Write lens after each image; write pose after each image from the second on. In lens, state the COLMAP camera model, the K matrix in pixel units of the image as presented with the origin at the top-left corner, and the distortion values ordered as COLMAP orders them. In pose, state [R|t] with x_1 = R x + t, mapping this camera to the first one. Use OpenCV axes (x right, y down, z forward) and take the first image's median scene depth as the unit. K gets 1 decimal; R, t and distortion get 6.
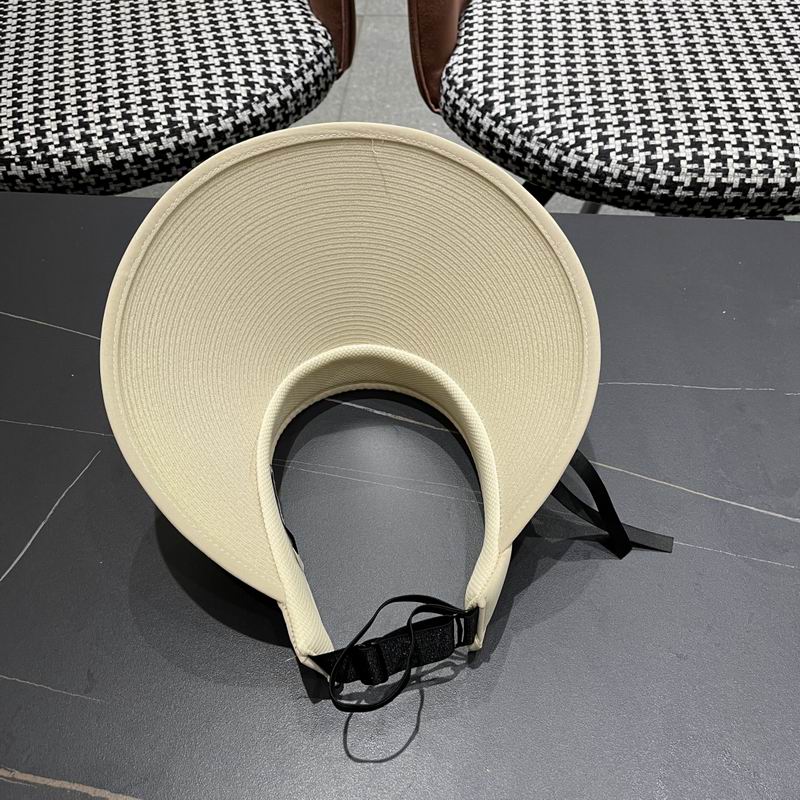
lens RADIAL K [[814.2, 0, 396.7], [0, 814.2, 405.8], [0, 0, 1]] dist [0.021535, 0.000000]
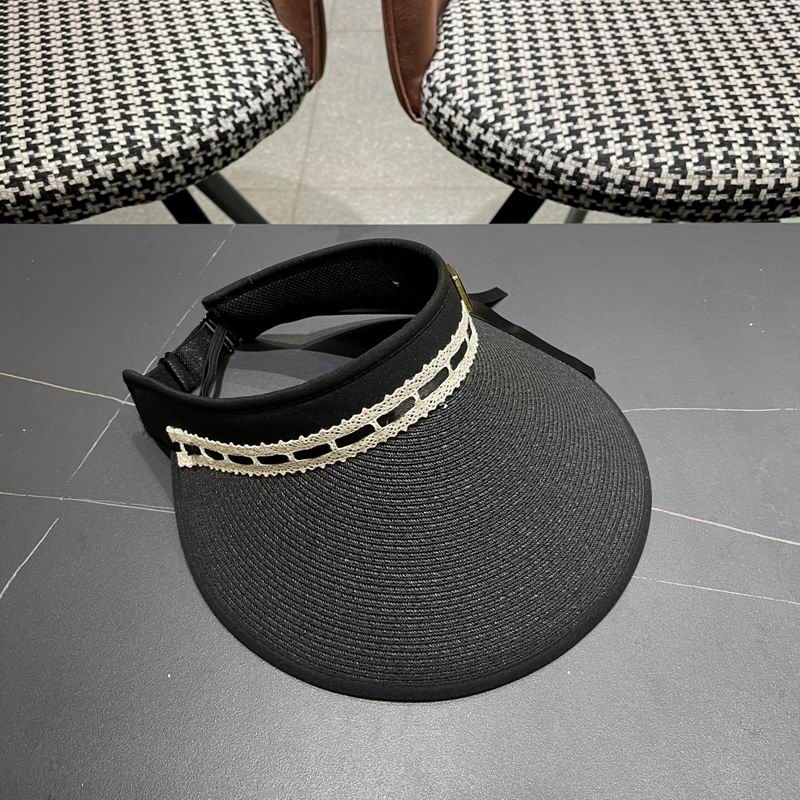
lens RADIAL K [[814.2, 0, 409.5], [0, 814.2, 393.9], [0, 0, 1]] dist [0.021535, 0.000000]
pose [[0.997919, -0.047709, 0.043367, -0.018102], [0.049124, 0.998274, -0.032177, -0.021176], [-0.041757, 0.034240, 0.998541, 0.086253]]
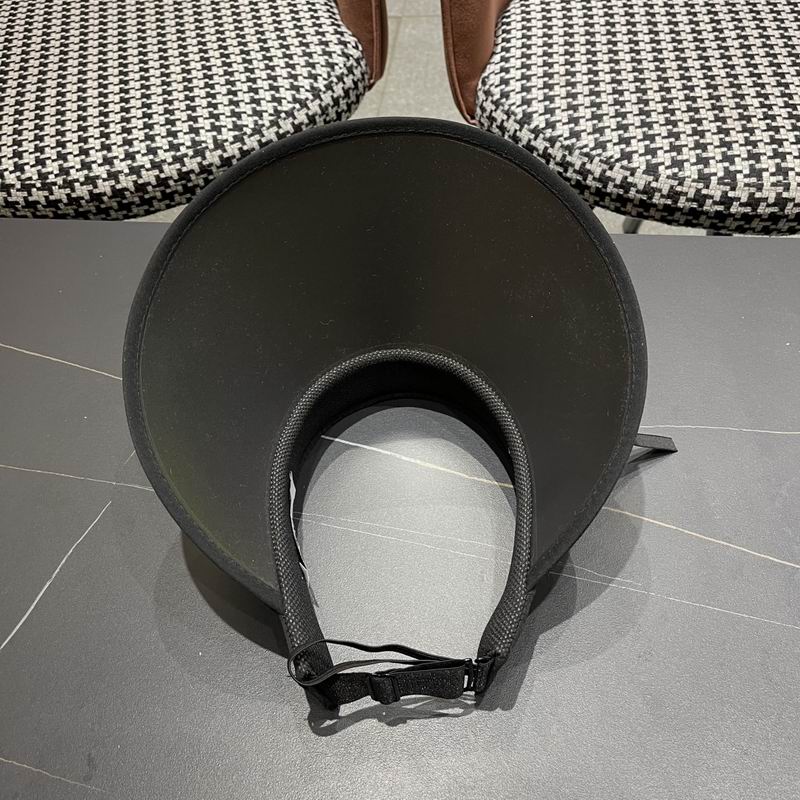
lens RADIAL K [[814.2, 0, 397.9], [0, 814.2, 392.1], [0, 0, 1]] dist [0.021535, 0.000000]
pose [[0.998592, -0.004294, -0.052864, 0.012191], [0.003874, 0.999960, -0.008034, -0.044067], [0.052896, 0.007818, 0.998569, 0.054676]]
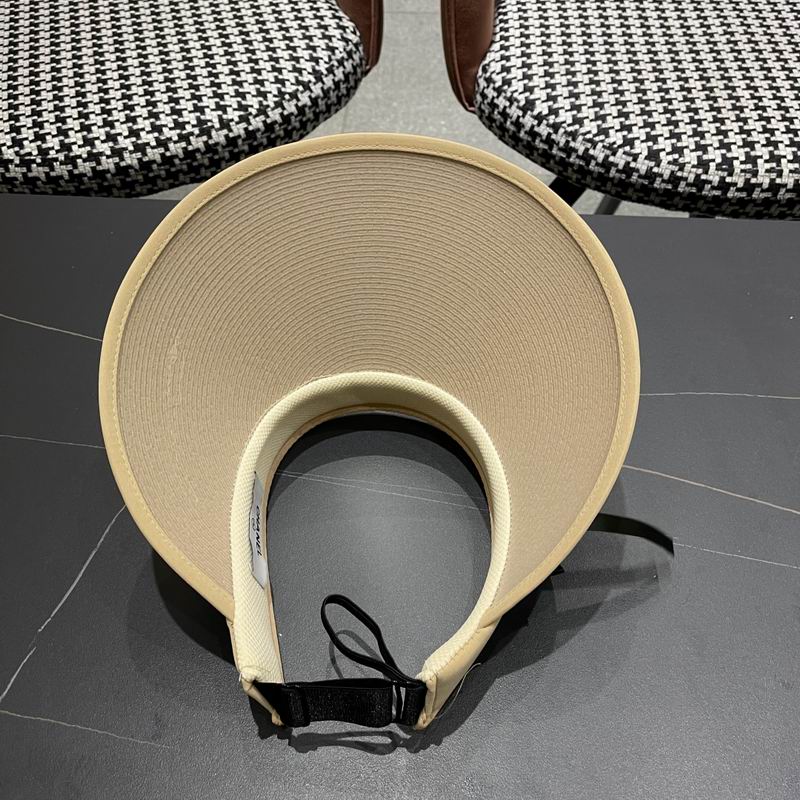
lens RADIAL K [[814.2, 0, 406.3], [0, 814.2, 400.9], [0, 0, 1]] dist [0.021535, 0.000000]
pose [[0.999390, -0.010456, 0.033309, -0.070284], [0.010548, 0.999941, -0.002584, -0.014717], [-0.033280, 0.002934, 0.999442, 0.038034]]
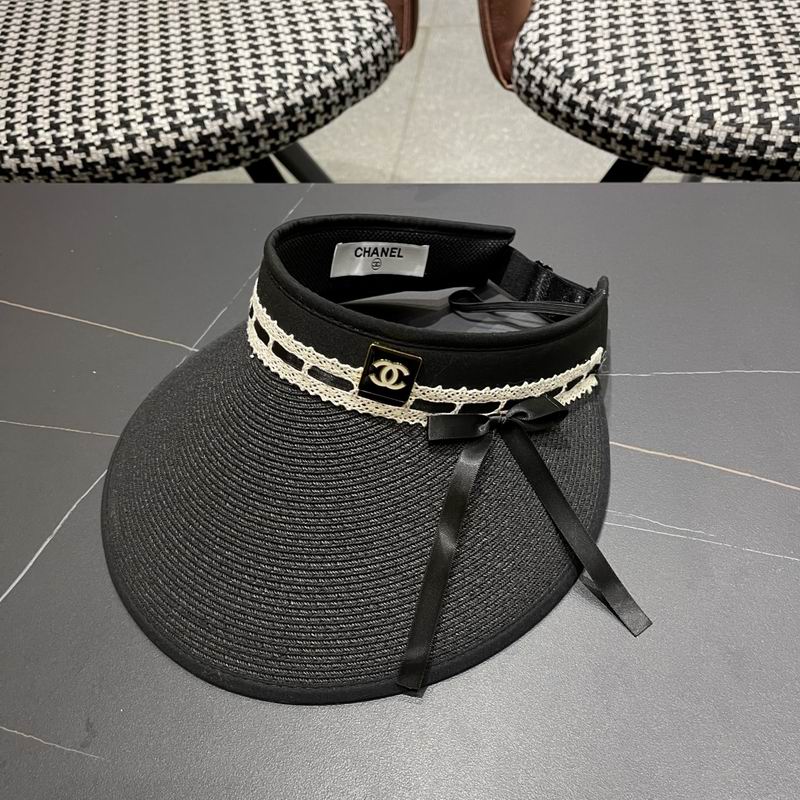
lens RADIAL K [[814.2, 0, 404.2], [0, 814.2, 410.8], [0, 0, 1]] dist [0.021535, 0.000000]
pose [[0.996806, -0.009684, -0.079268, 0.002044], [0.006811, 0.999313, -0.036431, 0.029158], [0.079566, 0.035775, 0.996187, 0.120092]]
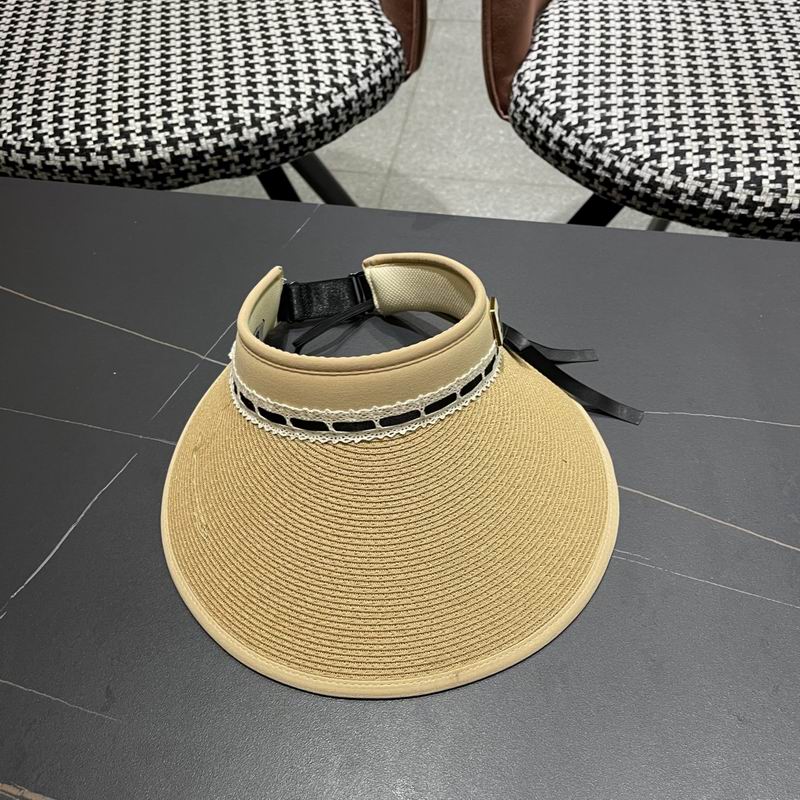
lens RADIAL K [[814.2, 0, 407.7], [0, 814.2, 403.4], [0, 0, 1]] dist [0.021535, 0.000000]
pose [[0.997257, 0.056150, -0.048222, -0.000809], [-0.056581, 0.998369, -0.007627, -0.010702], [0.047715, 0.010335, 0.998808, 0.036642]]
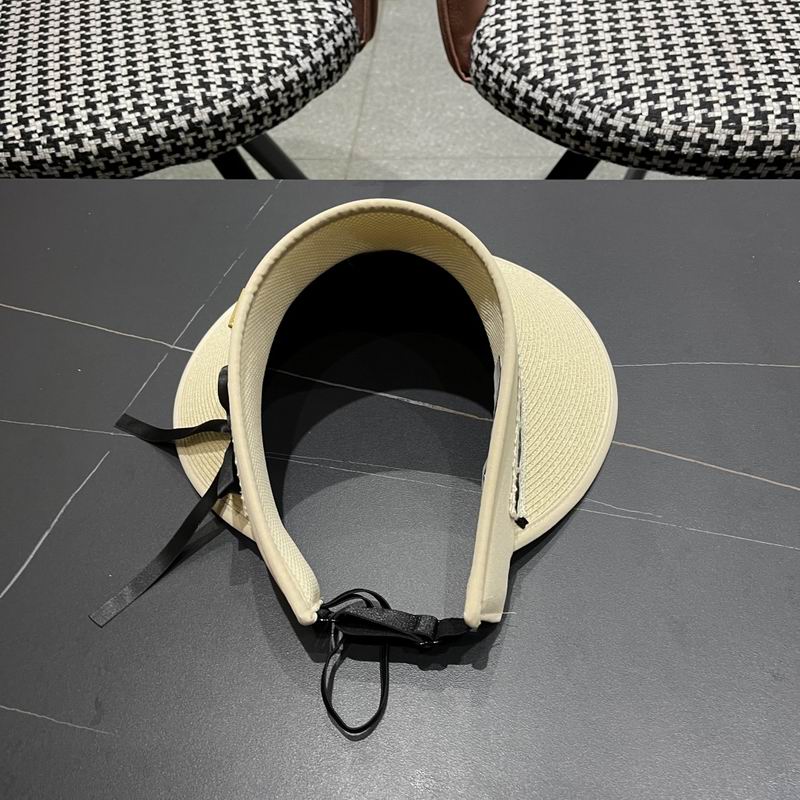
lens RADIAL K [[814.2, 0, 397.0], [0, 814.2, 408.5], [0, 0, 1]] dist [0.021535, 0.000000]
pose [[0.999100, -0.023477, -0.035328, -0.007405], [0.023611, 0.999716, 0.003355, 0.008452], [0.035239, -0.004186, 0.999370, 0.074592]]
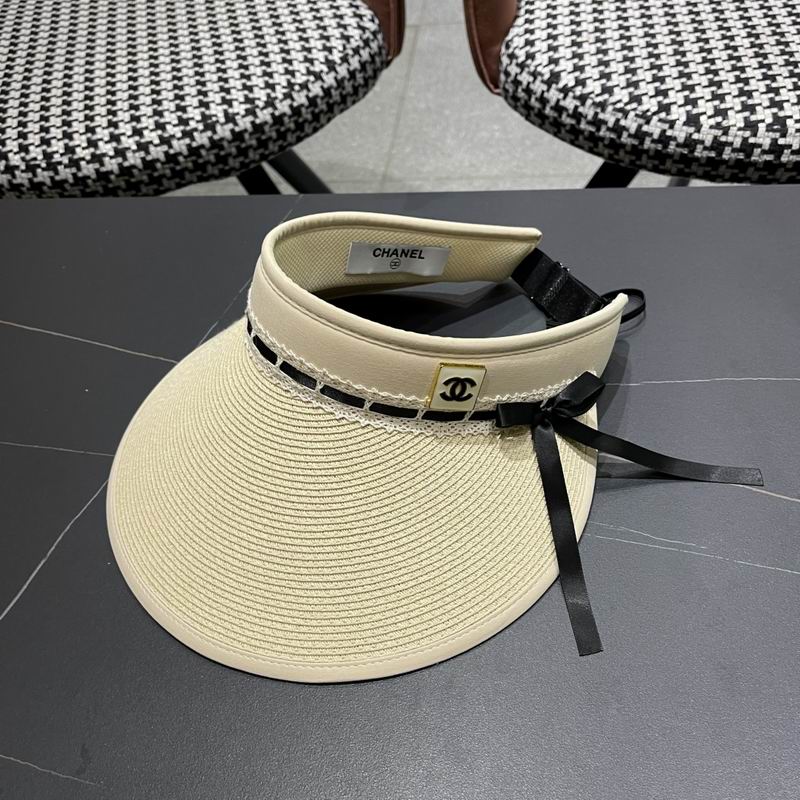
lens RADIAL K [[814.2, 0, 397.7], [0, 814.2, 397.4], [0, 0, 1]] dist [0.021535, 0.000000]
pose [[0.995904, -0.029417, -0.085497, 0.008430], [0.025881, 0.998775, -0.042180, 0.012255], [0.086633, 0.039795, 0.995445, 0.118061]]
